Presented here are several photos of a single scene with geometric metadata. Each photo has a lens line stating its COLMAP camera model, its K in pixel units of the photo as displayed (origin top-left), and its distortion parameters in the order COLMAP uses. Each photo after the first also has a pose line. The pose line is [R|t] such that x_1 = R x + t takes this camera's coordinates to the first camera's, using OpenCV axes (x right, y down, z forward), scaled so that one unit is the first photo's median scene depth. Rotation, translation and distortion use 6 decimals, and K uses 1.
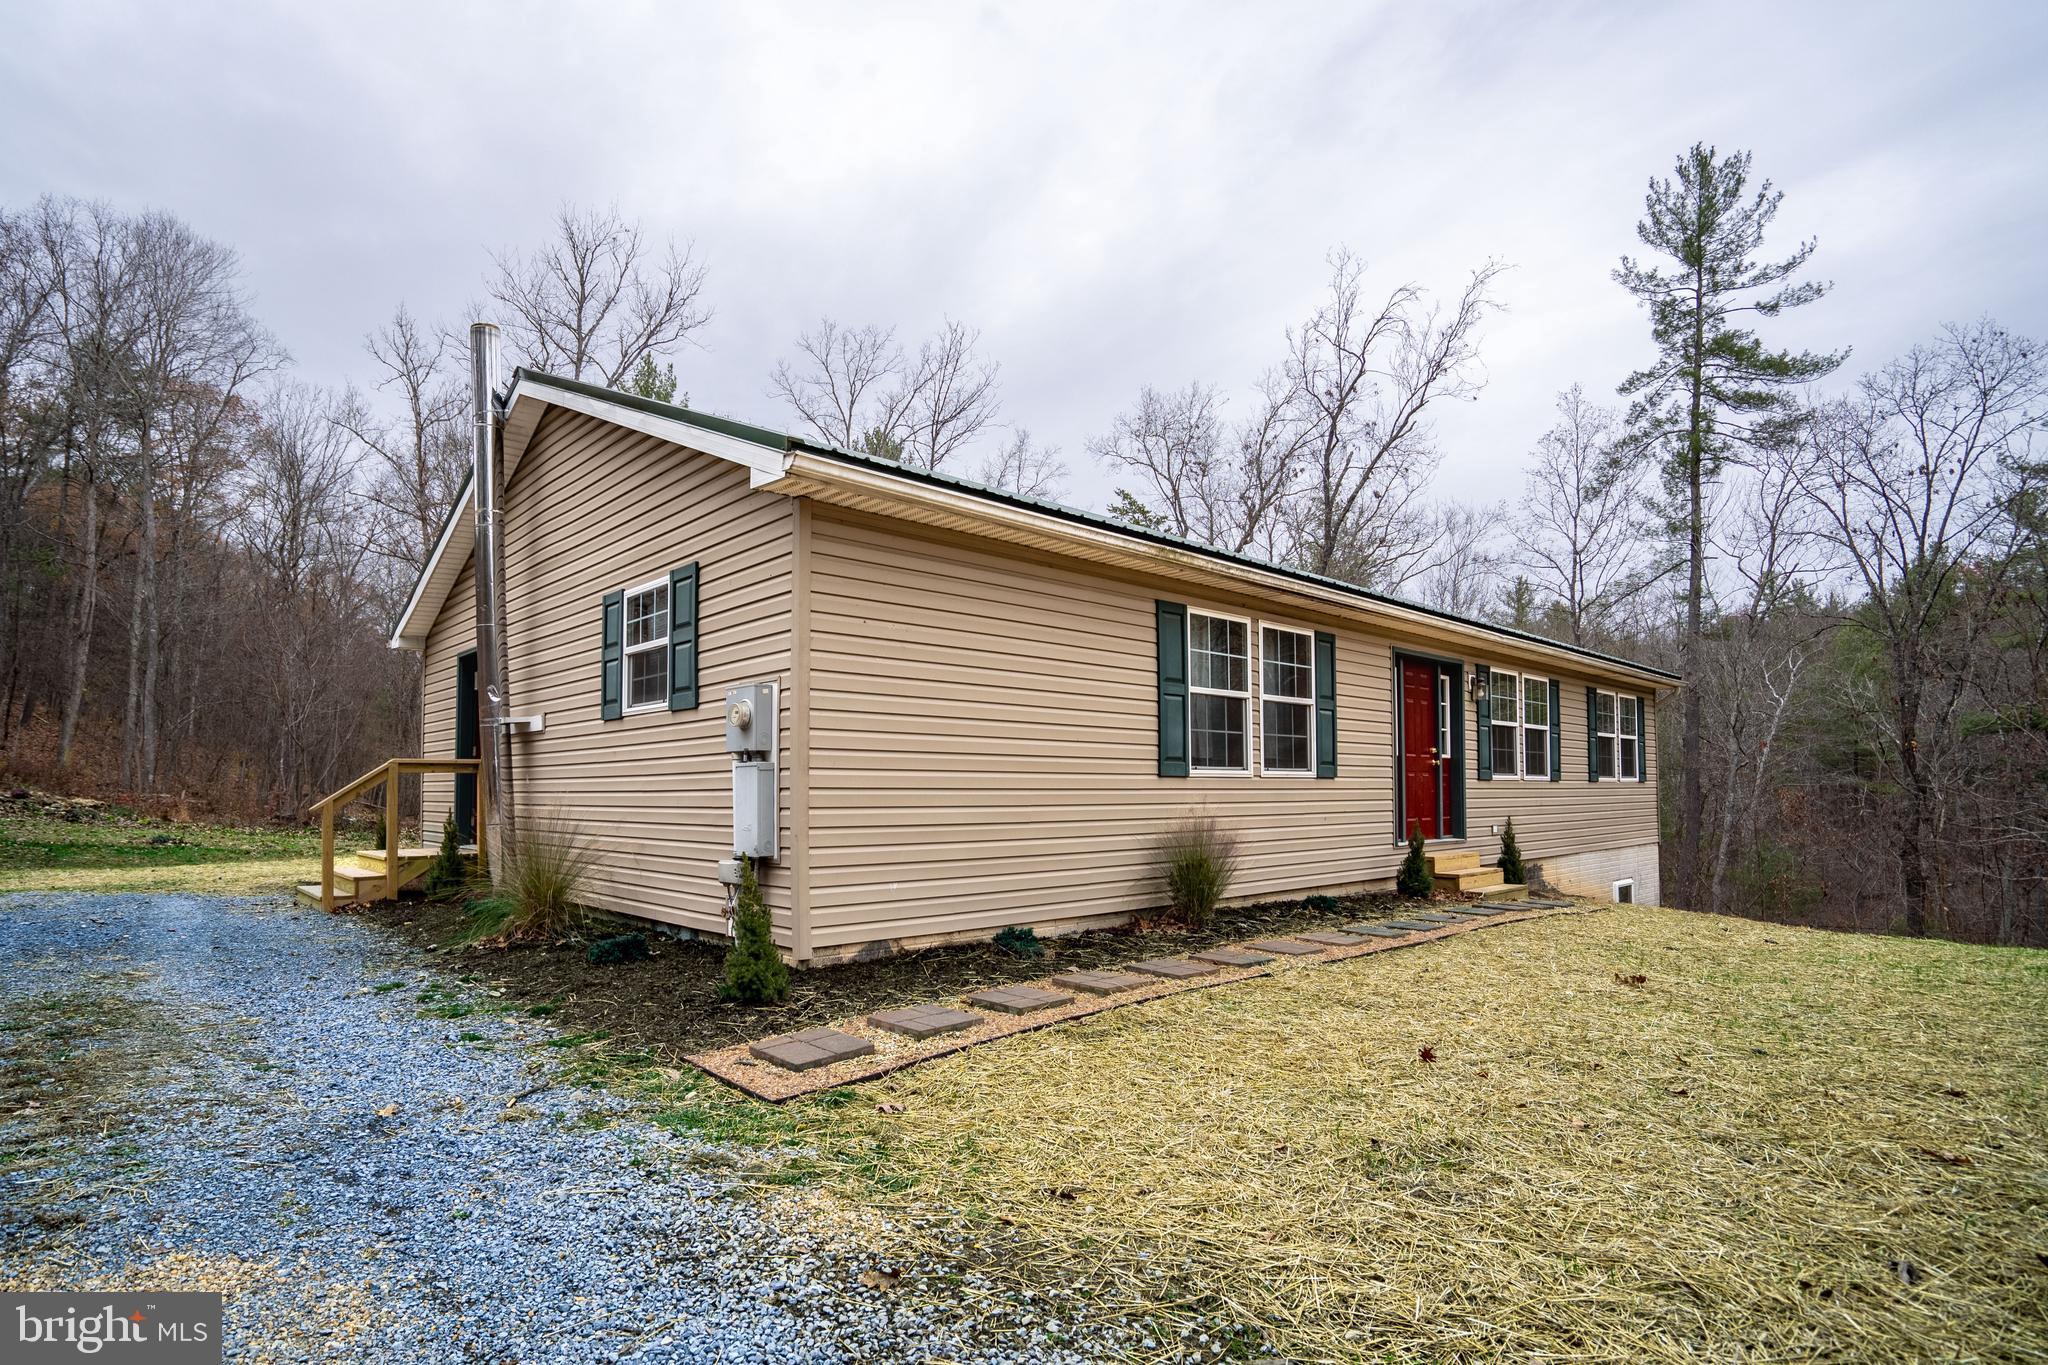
lens RADIAL K [[1026.9, 0, 934.3], [0, 1026.9, 750.7], [0, 0, 1]] dist [-0.063790, 0.027832]
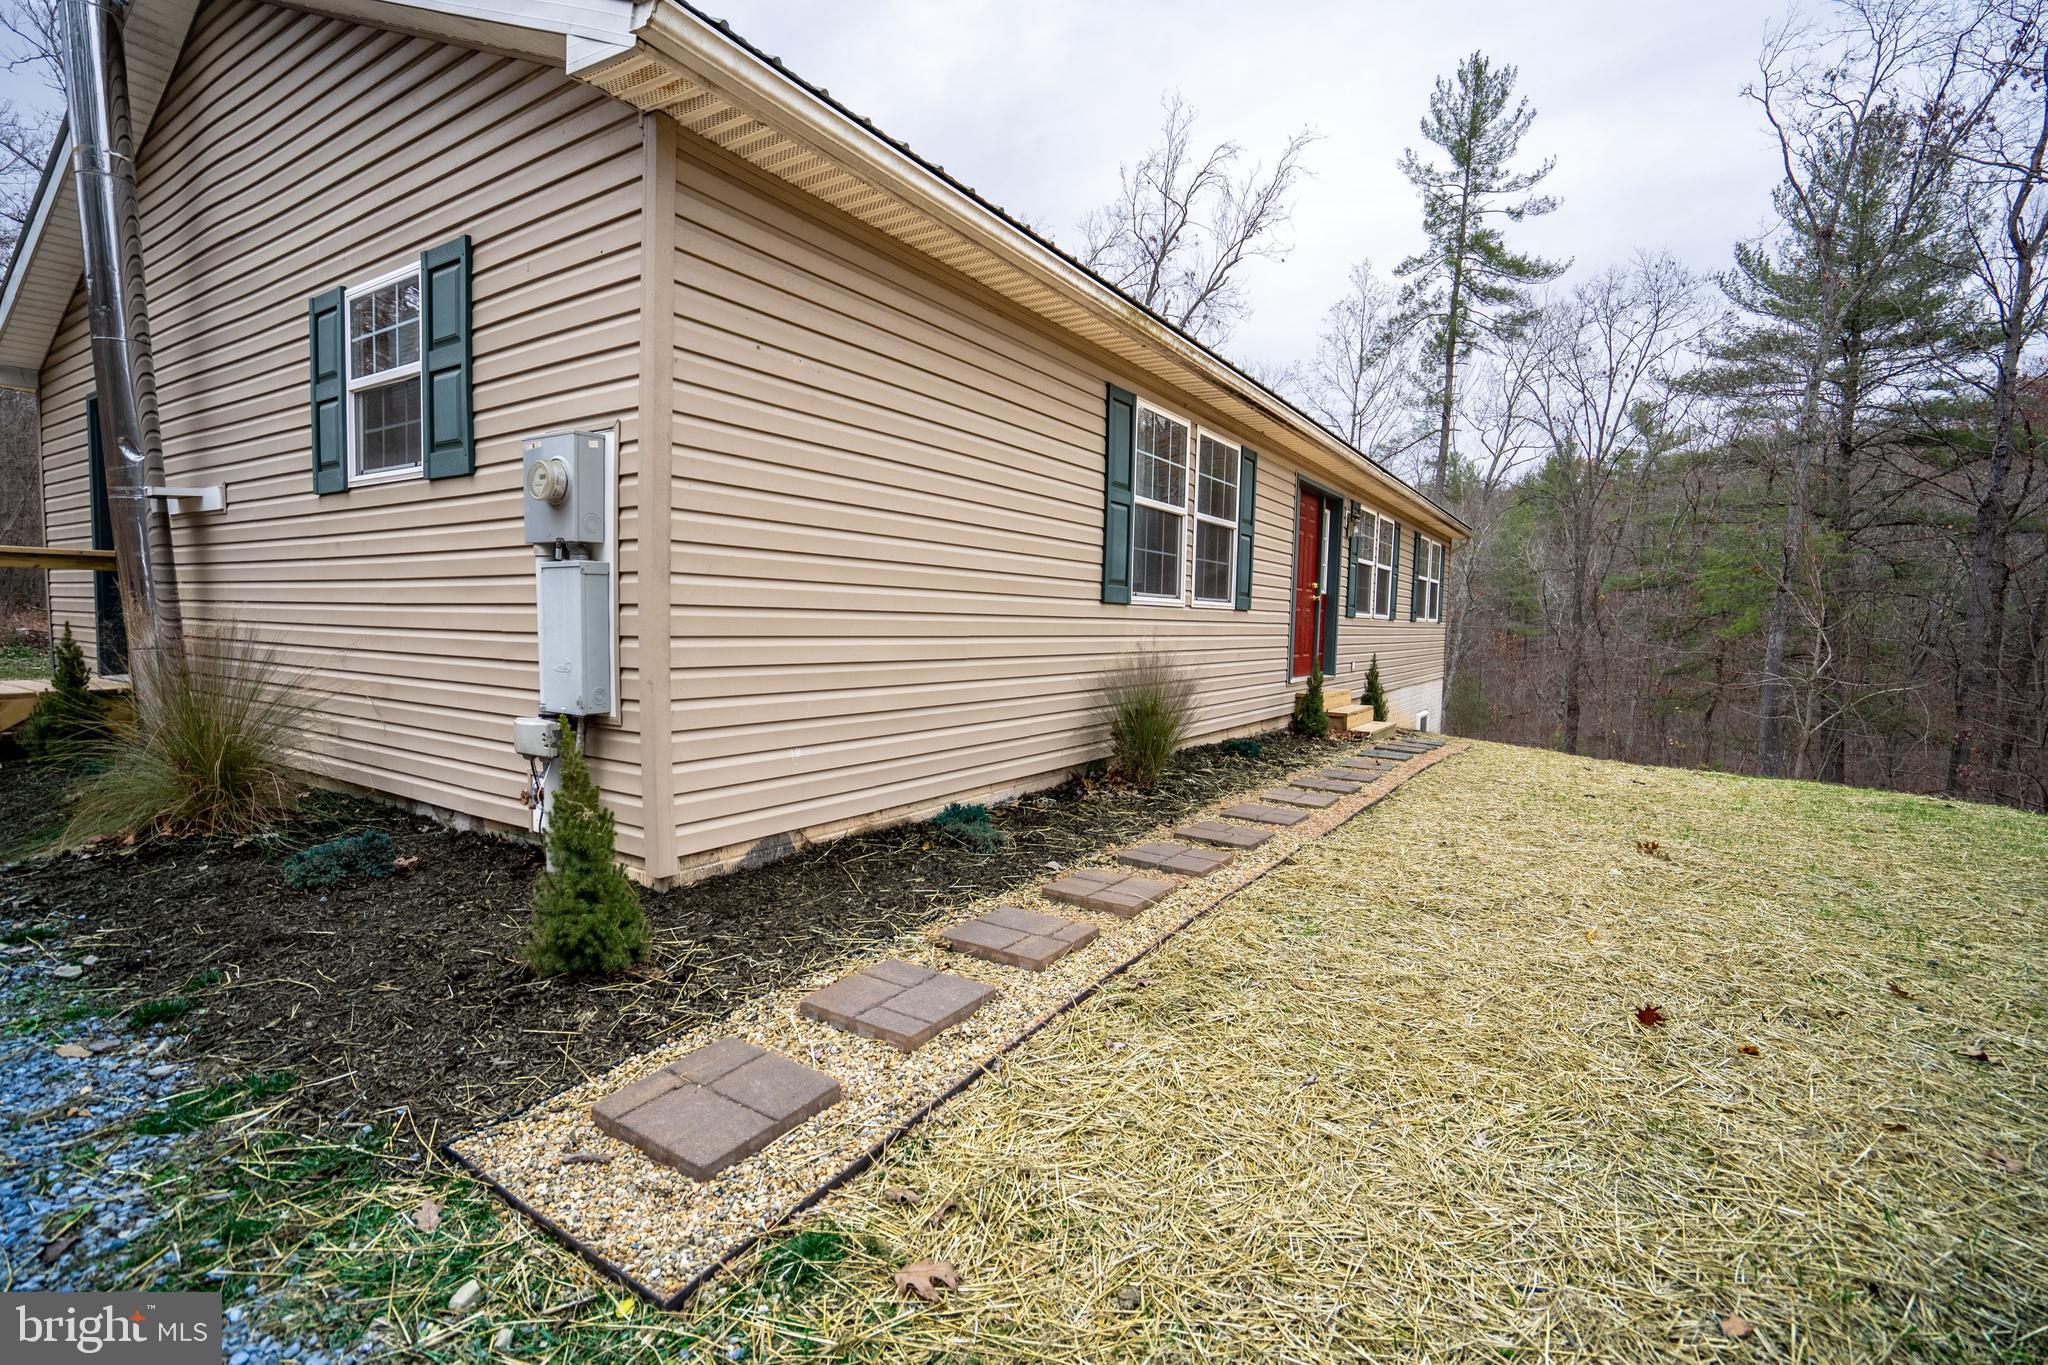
lens RADIAL K [[947.6, 0, 1021.3], [0, 947.6, 690.4], [0, 0, 1]] dist [-0.061615, 0.027552]
pose [[0.957262, 0.003408, 0.289202, -0.050712], [-0.037900, 0.992786, 0.113751, 0.008976], [-0.286728, -0.119850, 0.950486, 0.238965]]
